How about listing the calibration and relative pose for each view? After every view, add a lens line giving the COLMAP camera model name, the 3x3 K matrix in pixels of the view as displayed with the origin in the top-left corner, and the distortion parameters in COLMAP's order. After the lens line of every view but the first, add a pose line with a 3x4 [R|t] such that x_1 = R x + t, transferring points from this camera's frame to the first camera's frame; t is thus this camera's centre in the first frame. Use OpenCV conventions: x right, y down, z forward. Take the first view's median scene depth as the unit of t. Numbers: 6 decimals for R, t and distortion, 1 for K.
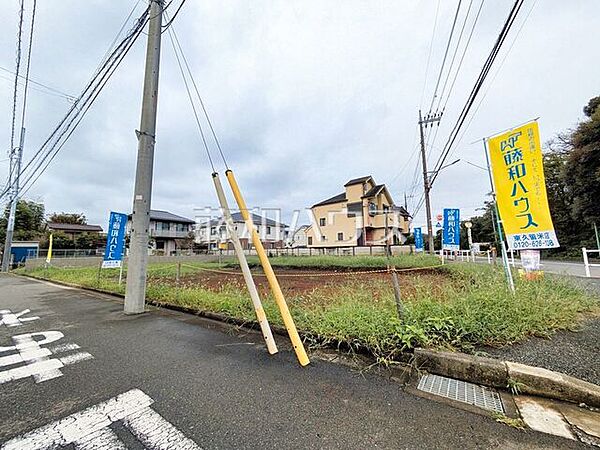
lens RADIAL K [[241.3, 0, 302.9], [0, 241.3, 225.4], [0, 0, 1]] dist [-0.001294, 0.001136]
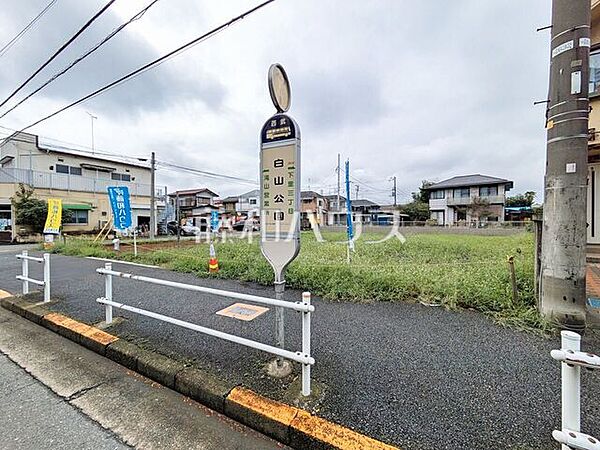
lens RADIAL K [[241.3, 0, 302.1], [0, 241.3, 225.9], [0, 0, 1]] dist [-0.001294, 0.001136]
pose [[-0.081756, 0.032811, -0.996112, 0.875215], [0.121906, 0.992282, 0.022680, 0.072857], [0.989169, -0.119578, -0.085125, 1.047206]]
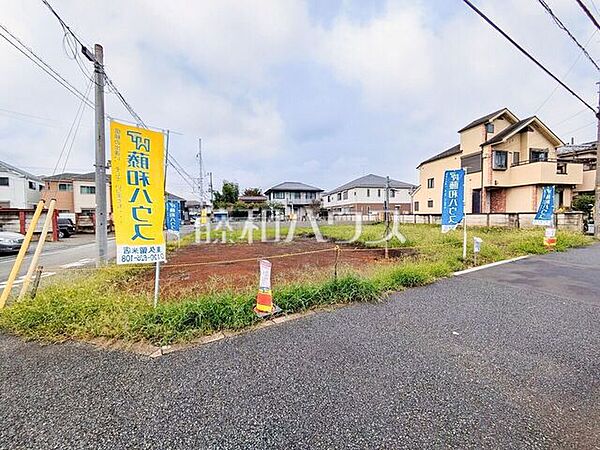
lens RADIAL K [[241.3, 0, 301.0], [0, 241.3, 223.5], [0, 0, 1]] dist [-0.001294, 0.001136]
pose [[0.786726, 0.023973, -0.616836, 0.421673], [0.071258, 0.989039, 0.129323, -0.027605], [0.613175, -0.145697, 0.776394, 0.142743]]
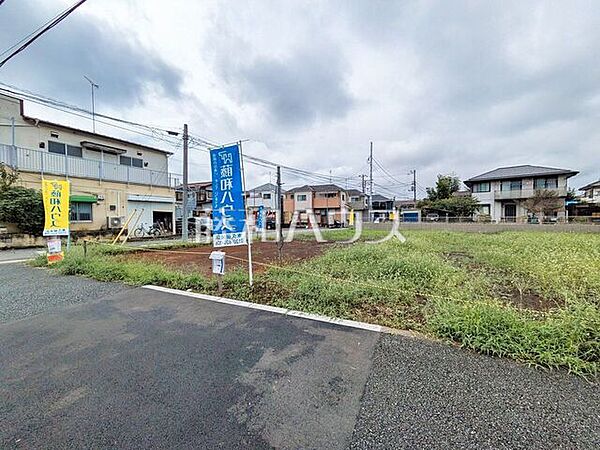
lens RADIAL K [[241.3, 0, 300.2], [0, 241.3, 225.4], [0, 0, 1]] dist [-0.001294, 0.001136]
pose [[-0.043289, 0.043641, -0.998109, 0.630696], [0.124845, 0.991451, 0.037936, 0.037468], [0.991232, -0.122966, -0.048367, 0.696293]]
